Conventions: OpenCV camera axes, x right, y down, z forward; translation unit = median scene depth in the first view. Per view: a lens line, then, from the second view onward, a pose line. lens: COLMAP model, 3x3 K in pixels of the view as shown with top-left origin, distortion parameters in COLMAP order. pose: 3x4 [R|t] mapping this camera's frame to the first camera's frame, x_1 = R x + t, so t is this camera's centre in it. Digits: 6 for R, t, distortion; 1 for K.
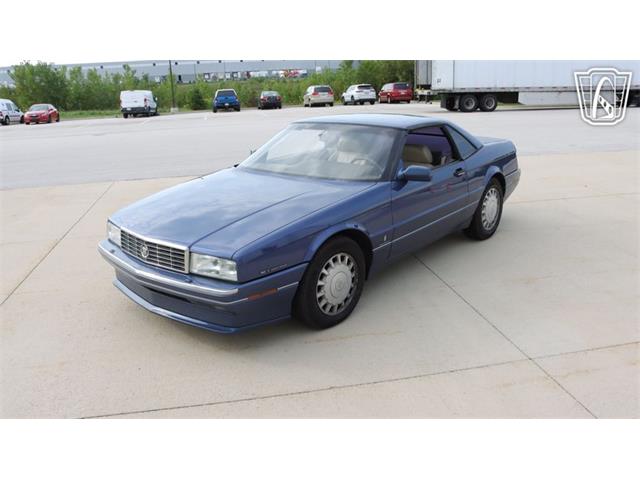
lens RADIAL K [[535.3, 0, 320.0], [0, 535.3, 240.0], [0, 0, 1]] dist [-0.165840, 0.150322]
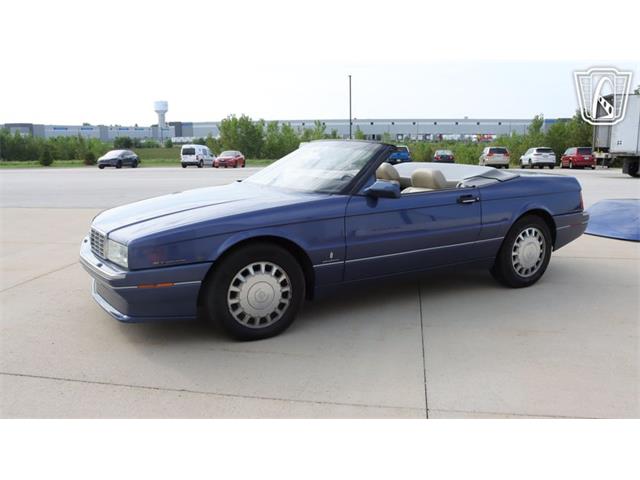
lens RADIAL K [[535.3, 0, 320.0], [0, 535.3, 240.0], [0, 0, 1]] dist [-0.165840, 0.150322]
pose [[0.938157, 0.087158, -0.335058, 0.049435], [-0.124037, 0.988165, -0.090250, 0.006707], [0.323227, 0.126228, 0.937865, 0.017225]]
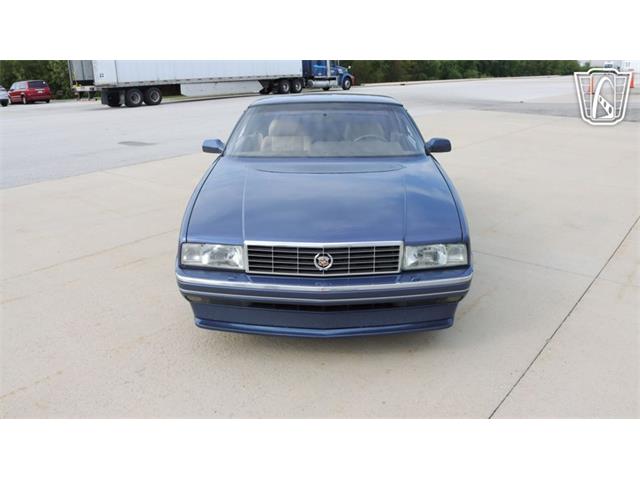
lens RADIAL K [[535.3, 0, 320.0], [0, 535.3, 240.0], [0, 0, 1]] dist [-0.165840, 0.150322]
pose [[0.769329, -0.182188, 0.612324, -0.087150], [0.177882, 0.981659, 0.068586, -0.006932], [-0.613589, 0.056156, 0.787626, 0.041535]]
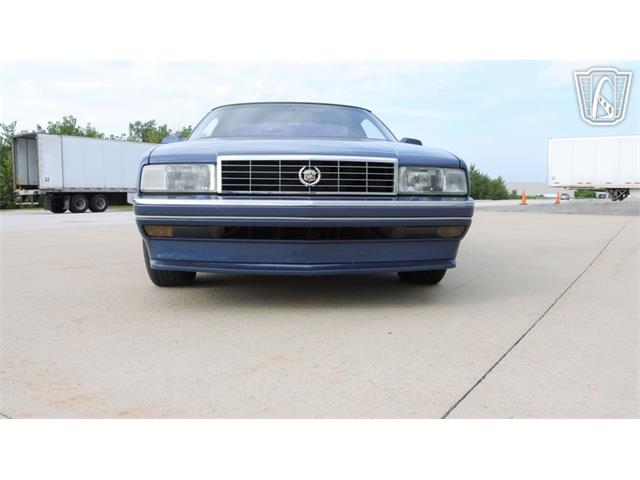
lens RADIAL K [[535.3, 0, 320.0], [0, 535.3, 240.0], [0, 0, 1]] dist [-0.165840, 0.150322]
pose [[0.698396, -0.033306, 0.714936, -0.087334], [0.191006, 0.971360, -0.141335, 0.021211], [-0.689753, 0.235266, 0.684756, 0.058732]]
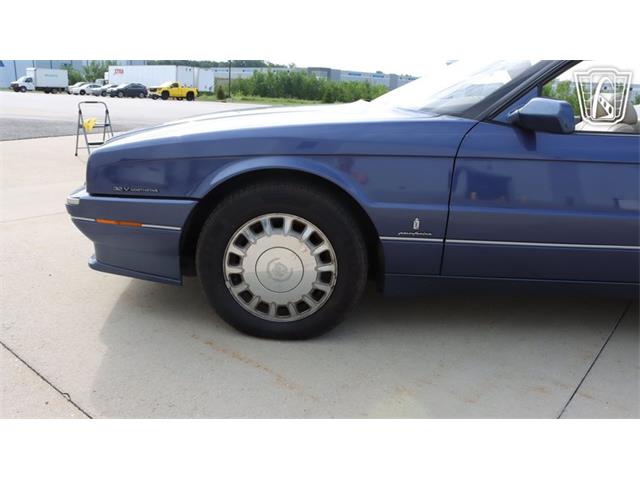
lens RADIAL K [[535.3, 0, 320.0], [0, 535.3, 240.0], [0, 0, 1]] dist [-0.165840, 0.150322]
pose [[0.640343, 0.268645, -0.719576, 0.051605], [-0.291851, 0.951676, 0.095582, -0.001296], [0.710481, 0.148804, 0.687804, 0.073286]]
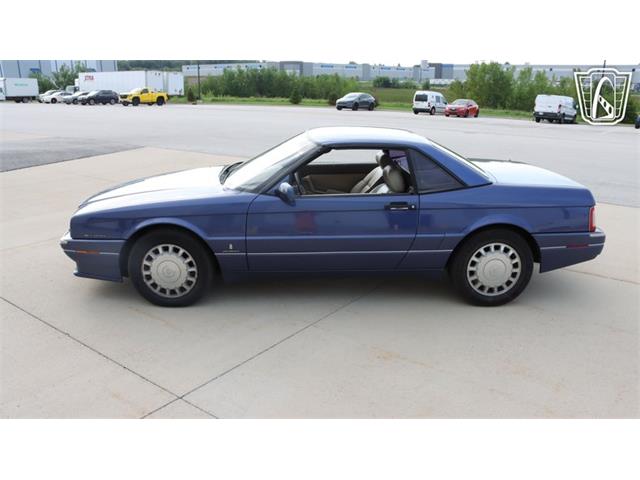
lens RADIAL K [[535.3, 0, 320.0], [0, 535.3, 240.0], [0, 0, 1]] dist [-0.165840, 0.150322]
pose [[0.677719, 0.245707, -0.693055, 0.114074], [-0.247771, 0.963709, 0.099373, -0.019265], [0.692319, 0.104372, 0.714003, 0.047993]]
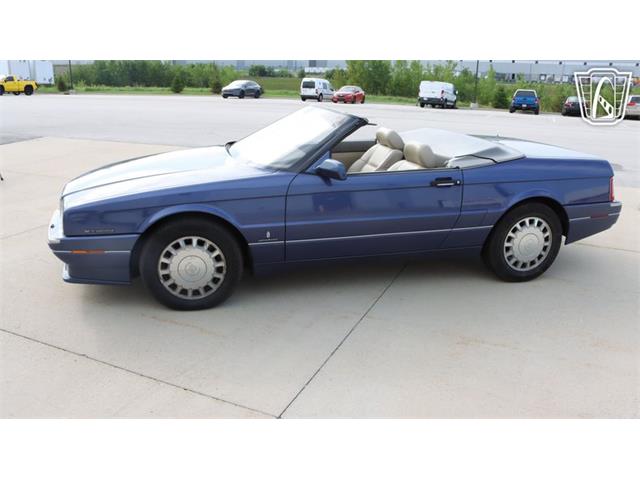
lens RADIAL K [[535.3, 0, 320.0], [0, 535.3, 240.0], [0, 0, 1]] dist [-0.165840, 0.150322]
pose [[0.825265, 0.215933, -0.521835, 0.079736], [-0.212363, 0.974854, 0.067545, -0.008845], [0.523298, 0.055076, 0.850368, 0.036193]]
